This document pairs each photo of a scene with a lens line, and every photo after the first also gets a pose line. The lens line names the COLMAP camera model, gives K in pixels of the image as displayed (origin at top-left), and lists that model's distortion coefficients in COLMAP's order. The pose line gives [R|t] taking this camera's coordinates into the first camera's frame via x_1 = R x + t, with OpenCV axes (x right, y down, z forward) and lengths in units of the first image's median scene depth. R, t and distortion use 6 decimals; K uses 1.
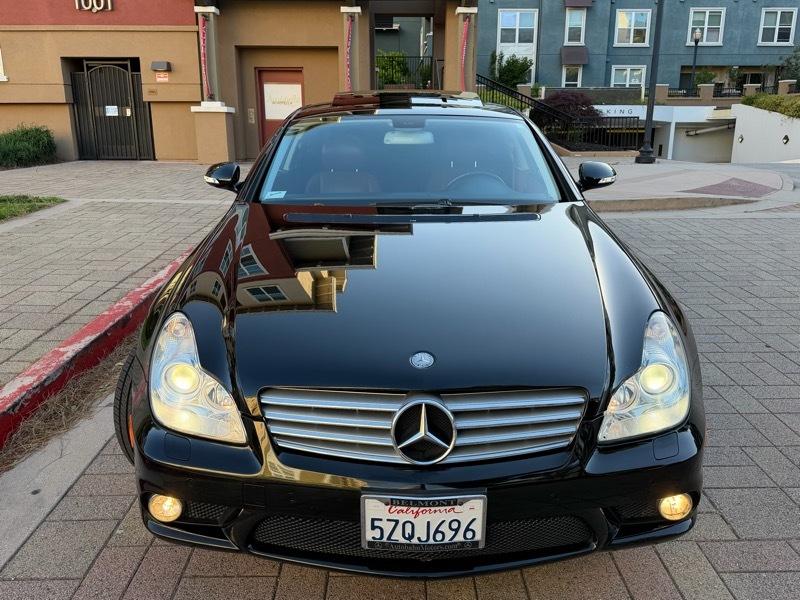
lens RADIAL K [[660.5, 0, 400.4], [0, 660.5, 299.8], [0, 0, 1]] dist [0.005870, -0.008364]
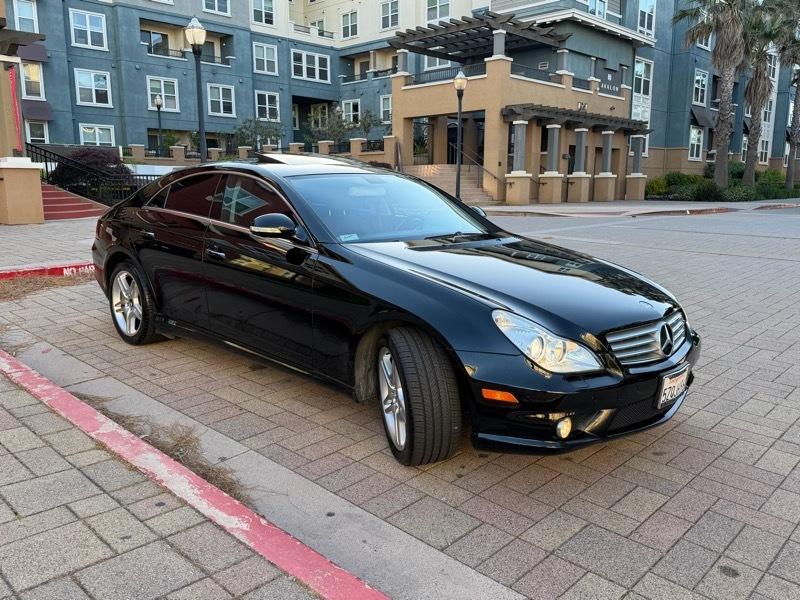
lens RADIAL K [[650.3, 0, 403.2], [0, 650.3, 299.8], [0, 0, 1]] dist [0.101744, -0.160687]
pose [[0.691710, -0.125108, 0.711256, -0.589787], [0.183993, 0.982909, -0.006046, -0.012431], [-0.698344, 0.135048, 0.702907, 0.056473]]
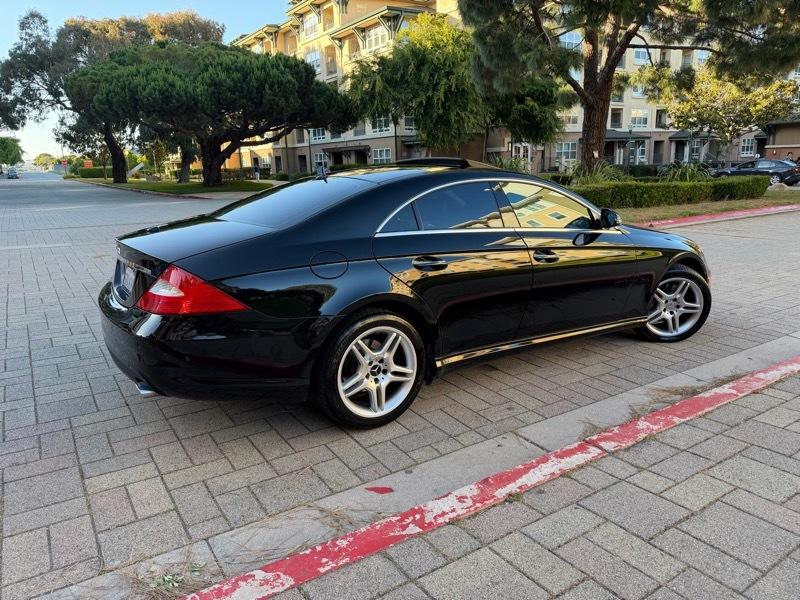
lens RADIAL K [[553.4, 0, 403.4], [0, 553.4, 299.7], [0, 0, 1]] dist [0.048054, -0.058080]
pose [[-0.550980, -0.182597, 0.814297, -0.652607], [0.242673, 0.898544, 0.365688, -0.366143], [-0.798456, 0.399095, -0.450768, 1.250854]]
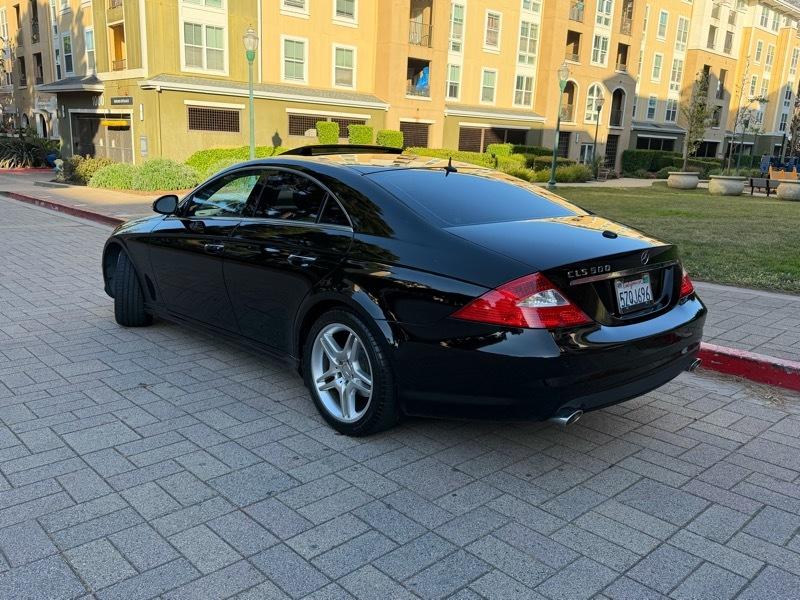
lens RADIAL K [[649.8, 0, 394.1], [0, 649.8, 305.1], [0, 0, 1]] dist [0.088939, -0.135469]
pose [[-0.742947, 0.130874, -0.656431, 0.558668], [-0.209893, 0.885684, 0.414137, -0.429569], [0.635590, 0.445462, -0.630547, 1.449259]]
